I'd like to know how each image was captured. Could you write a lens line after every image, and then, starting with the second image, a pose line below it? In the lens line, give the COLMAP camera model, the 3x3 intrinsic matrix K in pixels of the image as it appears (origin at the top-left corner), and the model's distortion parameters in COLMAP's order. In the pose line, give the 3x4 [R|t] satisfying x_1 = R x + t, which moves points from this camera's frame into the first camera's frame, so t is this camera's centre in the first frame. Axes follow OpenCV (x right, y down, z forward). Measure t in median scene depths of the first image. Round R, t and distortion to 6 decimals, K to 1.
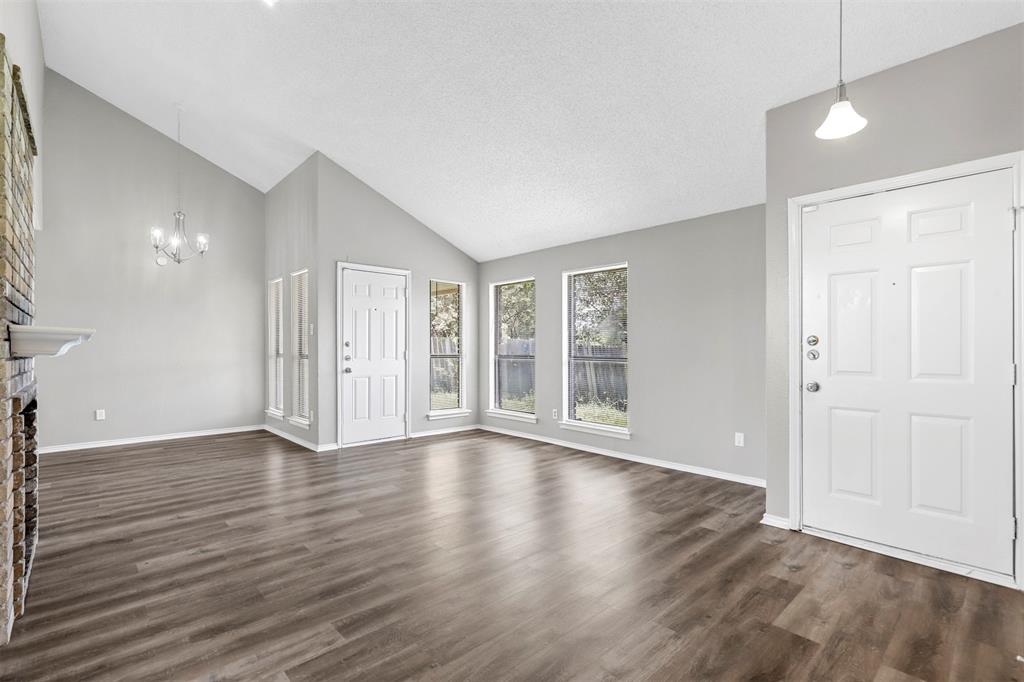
lens RADIAL K [[469.6, 0, 516.0], [0, 469.6, 345.2], [0, 0, 1]] dist [0.004046, -0.000267]
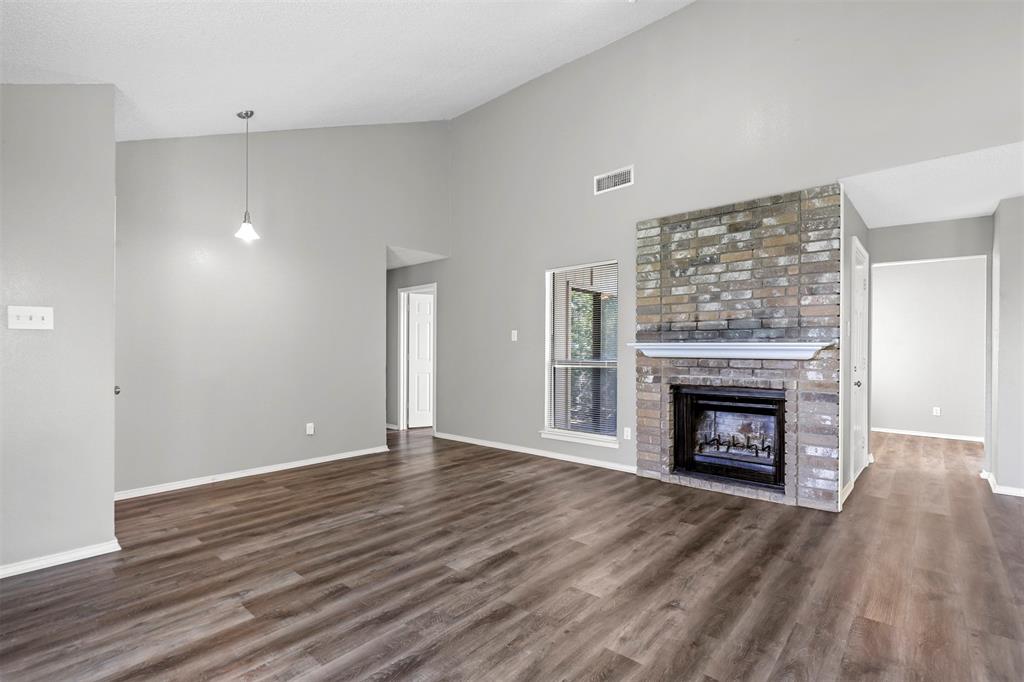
lens RADIAL K [[469.6, 0, 519.6], [0, 469.6, 351.4], [0, 0, 1]] dist [0.004046, -0.000267]
pose [[-0.994350, -0.000397, -0.106153, -0.163868], [0.000063, 0.999991, -0.004330, 0.007932], [0.106154, -0.004312, -0.994340, 2.366900]]
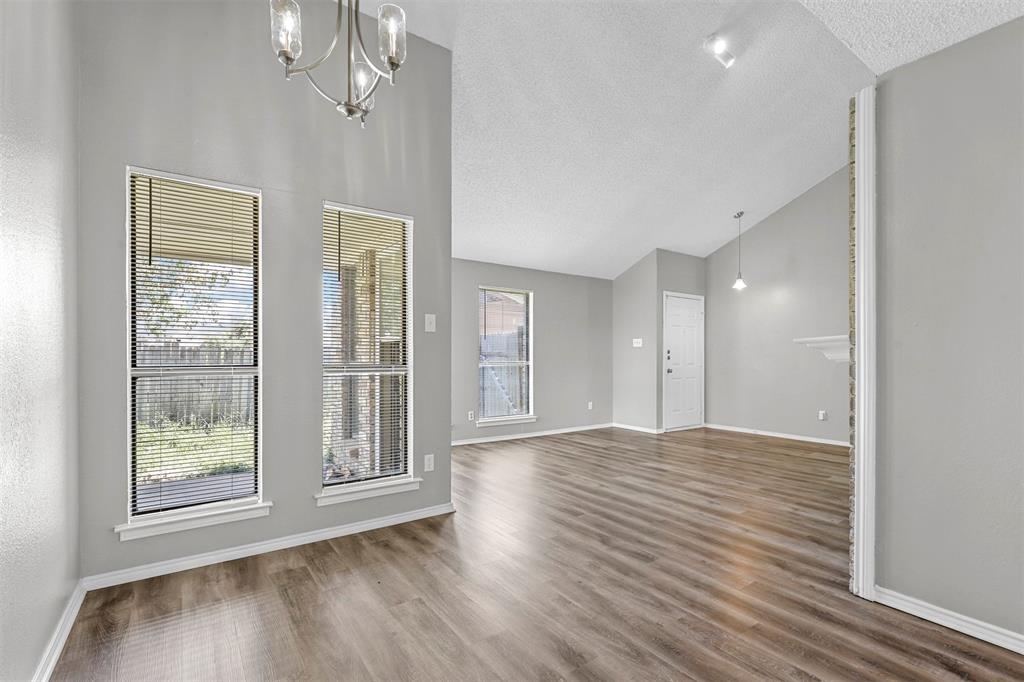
lens RADIAL K [[469.6, 0, 514.6], [0, 469.6, 353.7], [0, 0, 1]] dist [0.004046, -0.000267]
pose [[0.126165, 0.004369, 0.992000, -2.129131], [-0.007248, 0.999968, -0.003482, 0.015050], [-0.991983, -0.006751, 0.126192, 1.667802]]
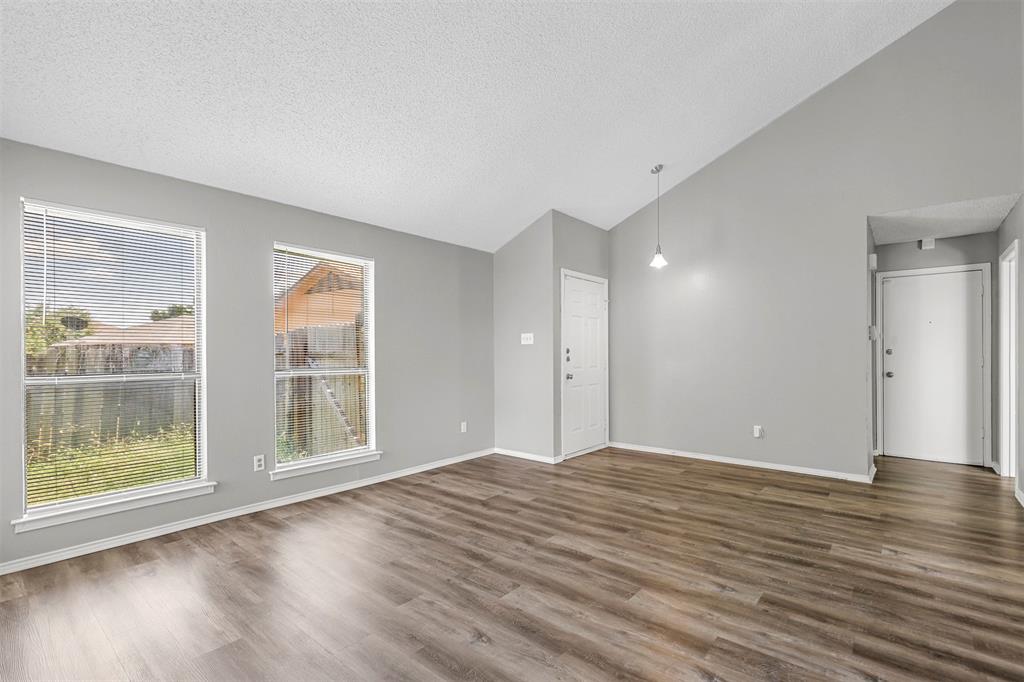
lens RADIAL K [[469.6, 0, 512.9], [0, 469.6, 348.3], [0, 0, 1]] dist [0.004046, -0.000267]
pose [[-0.125339, 0.010490, 0.992058, -1.278761], [-0.000561, 0.999943, -0.010644, -0.001574], [-0.992114, -0.001890, -0.125326, 1.613305]]
